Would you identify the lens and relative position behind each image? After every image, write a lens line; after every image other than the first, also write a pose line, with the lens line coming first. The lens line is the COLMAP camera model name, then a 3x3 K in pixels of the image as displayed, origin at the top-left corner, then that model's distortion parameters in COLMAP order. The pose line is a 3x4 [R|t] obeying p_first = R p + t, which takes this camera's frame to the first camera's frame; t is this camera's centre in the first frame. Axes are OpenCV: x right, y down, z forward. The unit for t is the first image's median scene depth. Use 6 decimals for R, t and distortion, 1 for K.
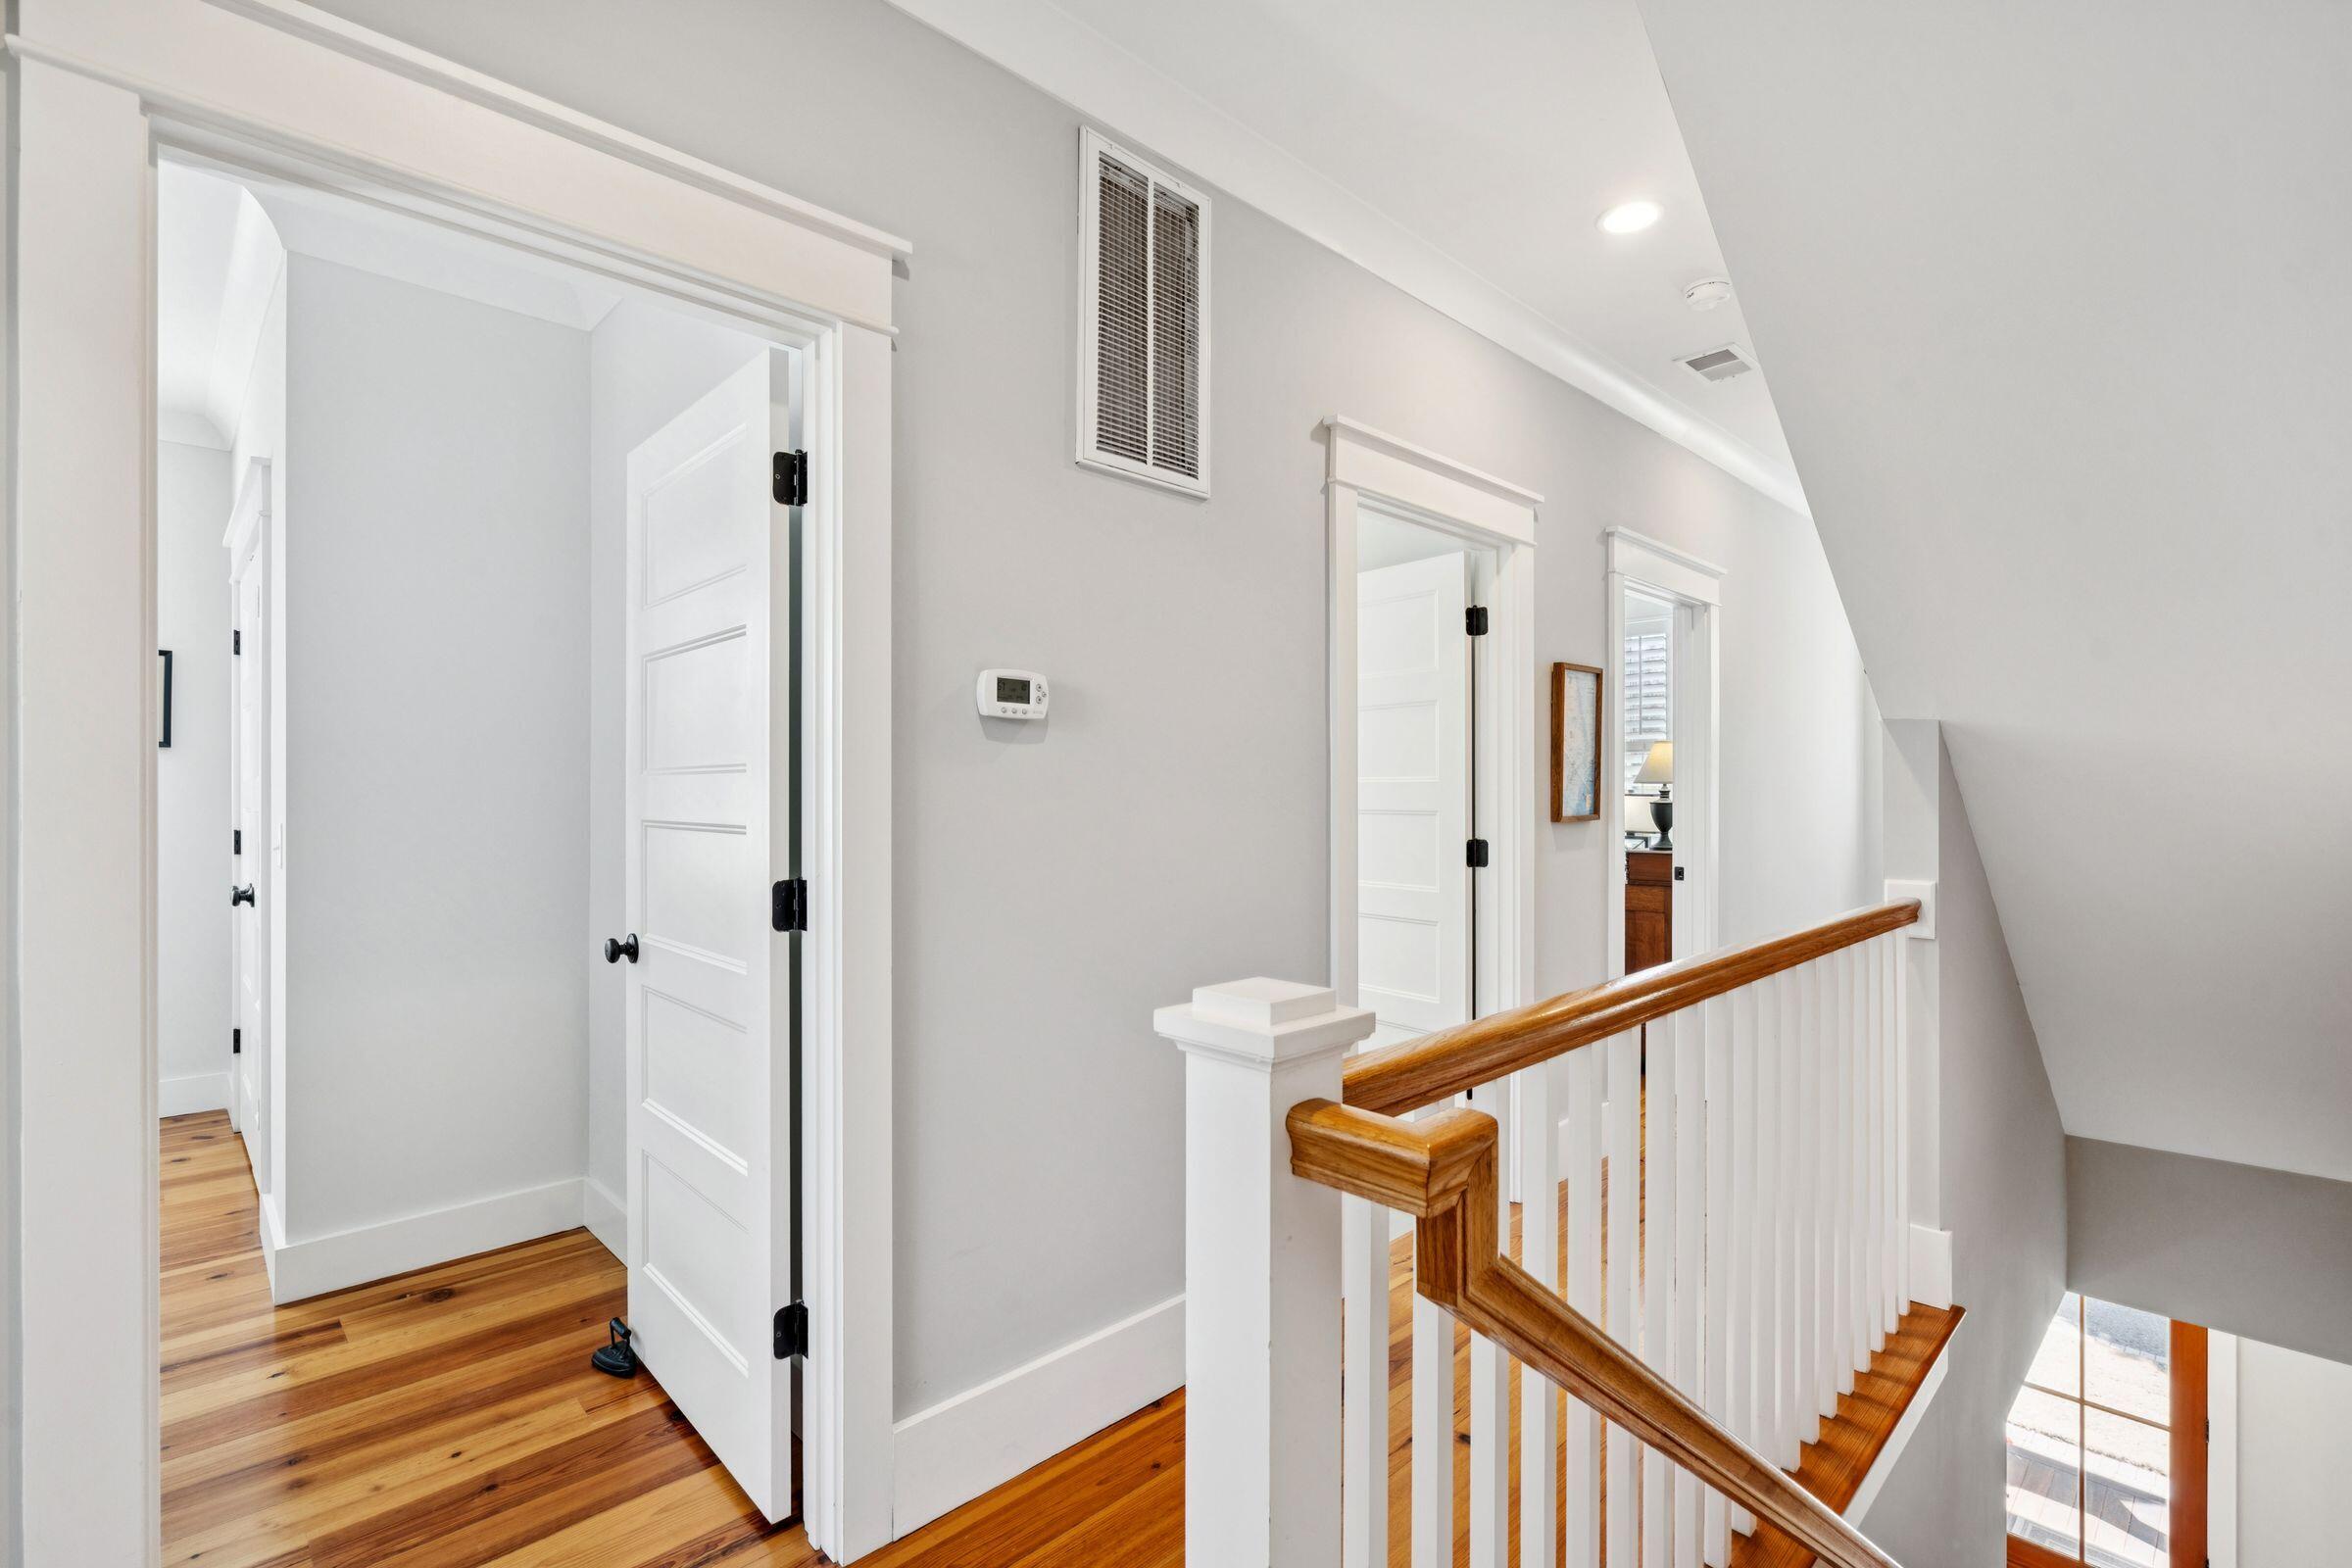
lens RADIAL K [[1061.4, 0, 1176.0], [0, 1061.4, 784.0], [0, 0, 1]] dist [-0.000494, -0.000076]
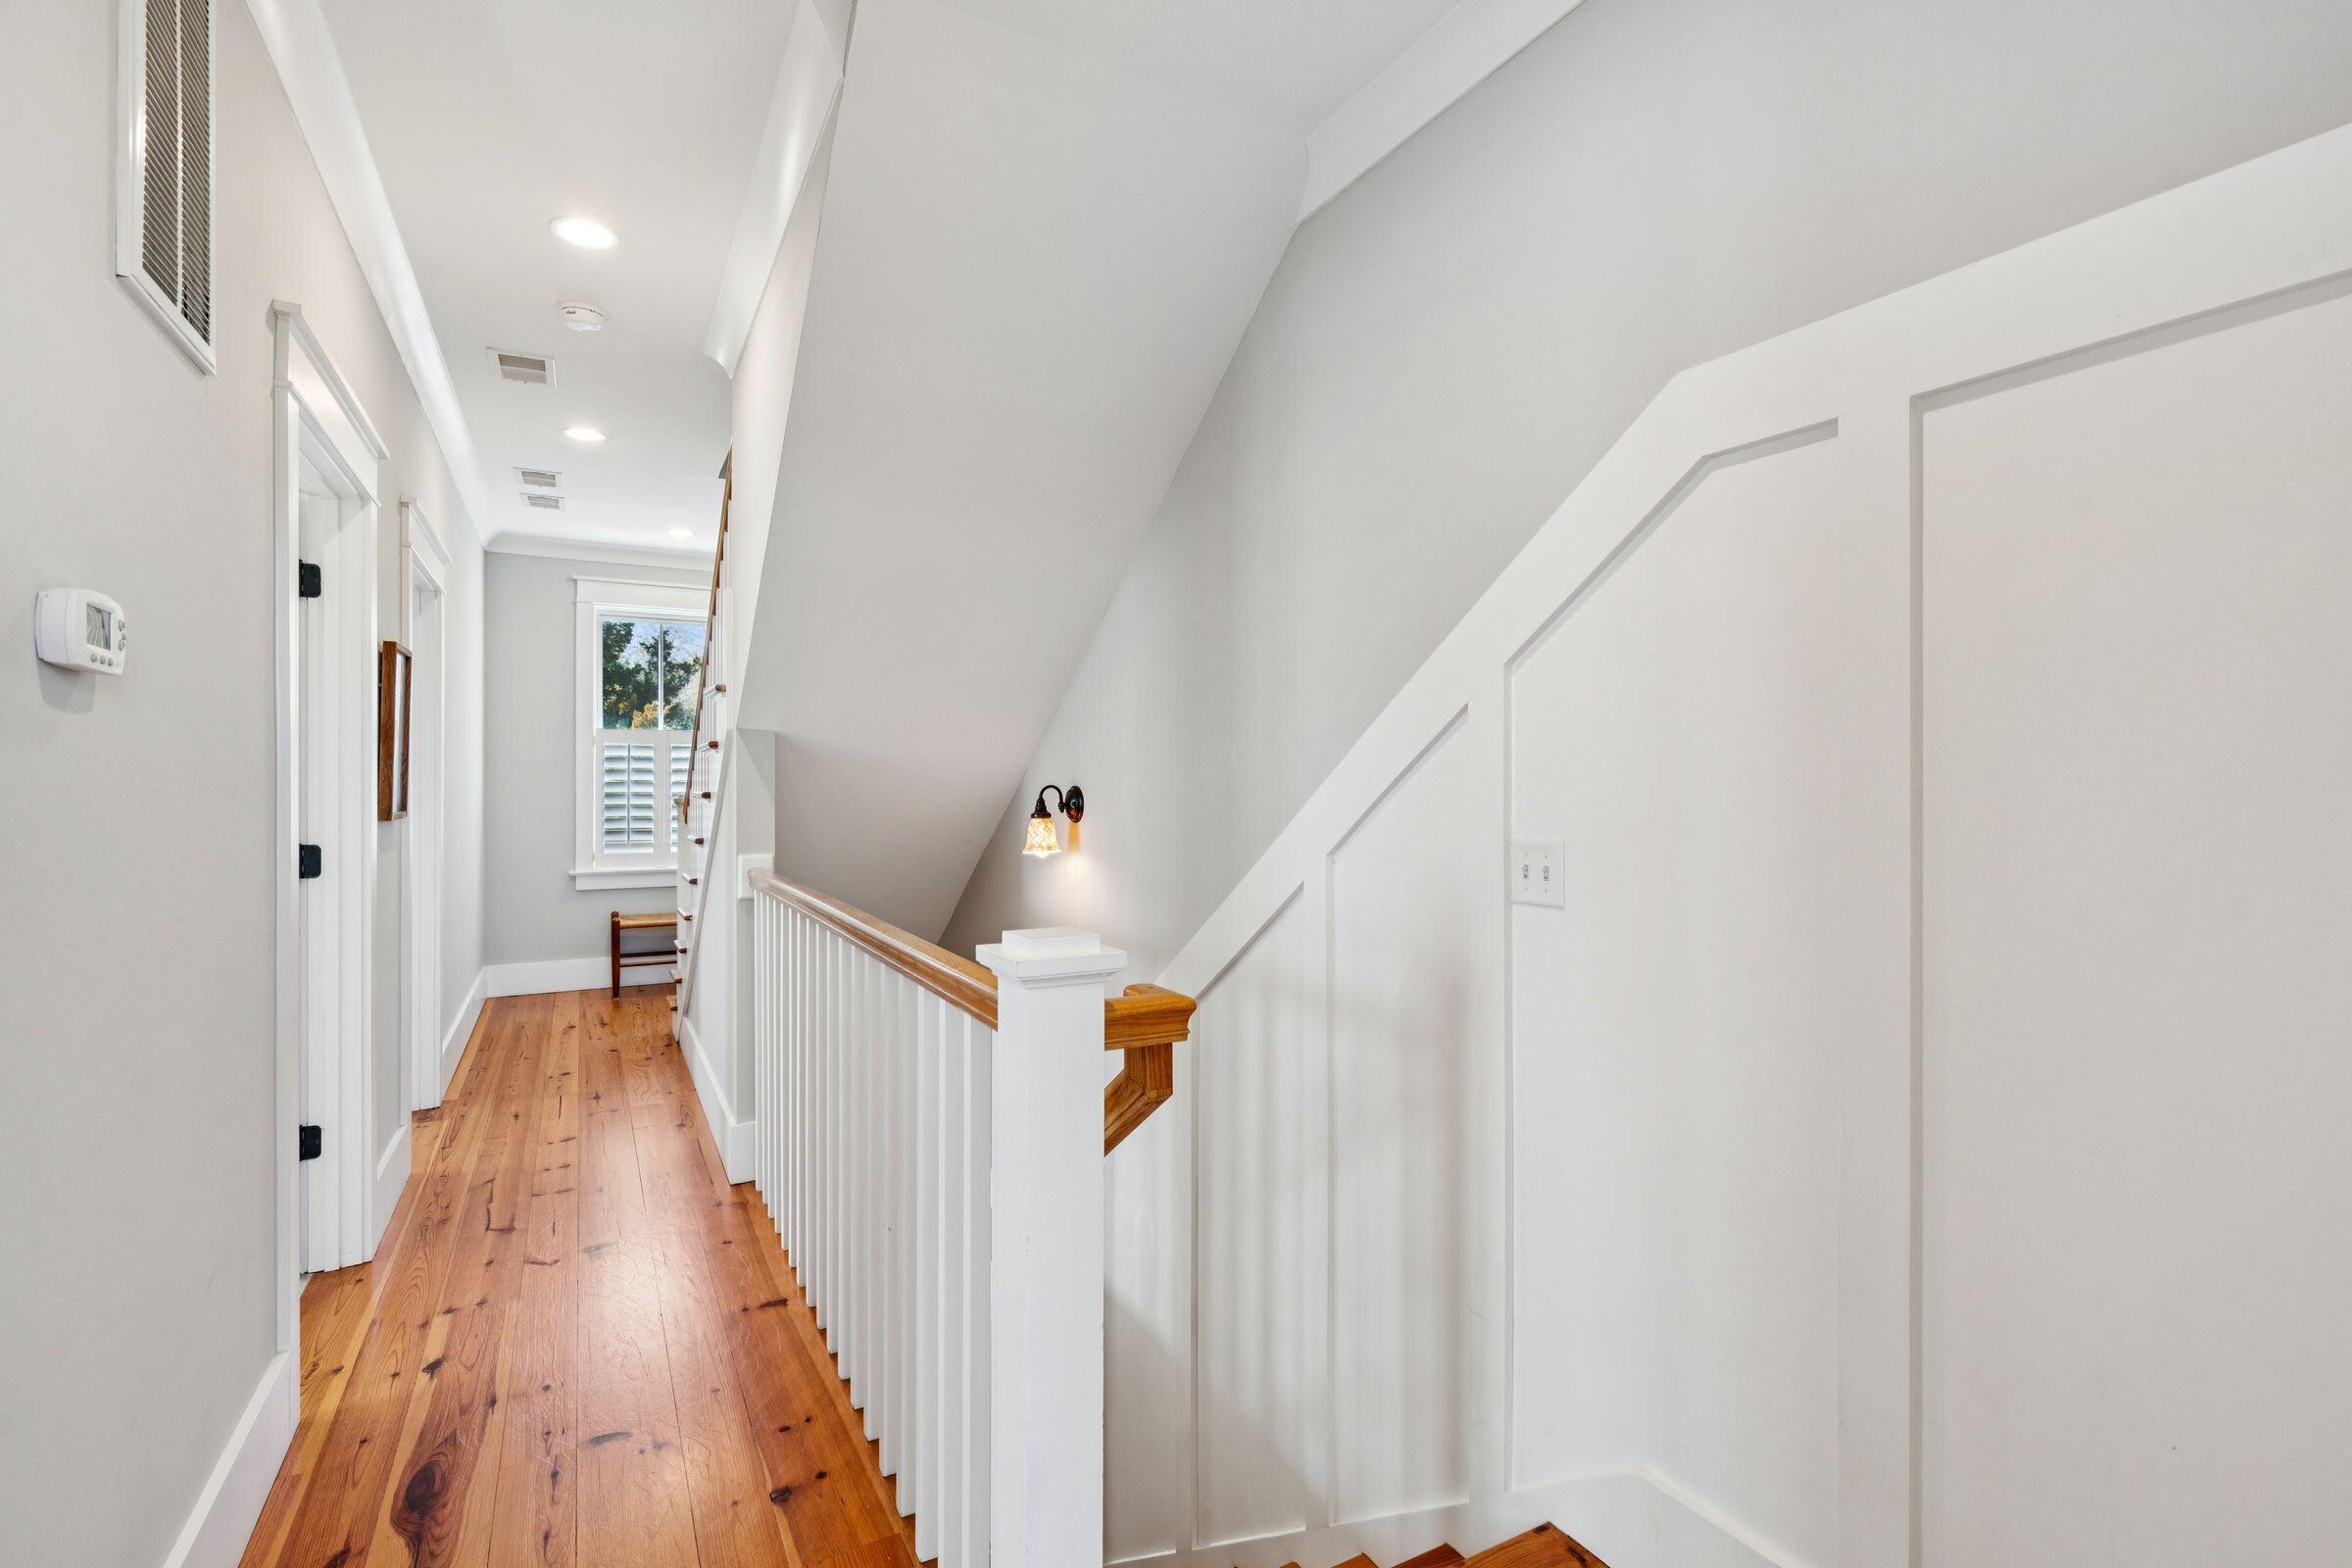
lens RADIAL K [[1061.4, 0, 1176.0], [0, 1061.4, 784.0], [0, 0, 1]] dist [-0.000494, -0.000076]
pose [[0.280722, 0.001718, 0.959788, -0.412782], [-0.004361, 0.999990, -0.000515, 0.004320], [-0.959779, -0.004041, 0.280726, 0.151499]]
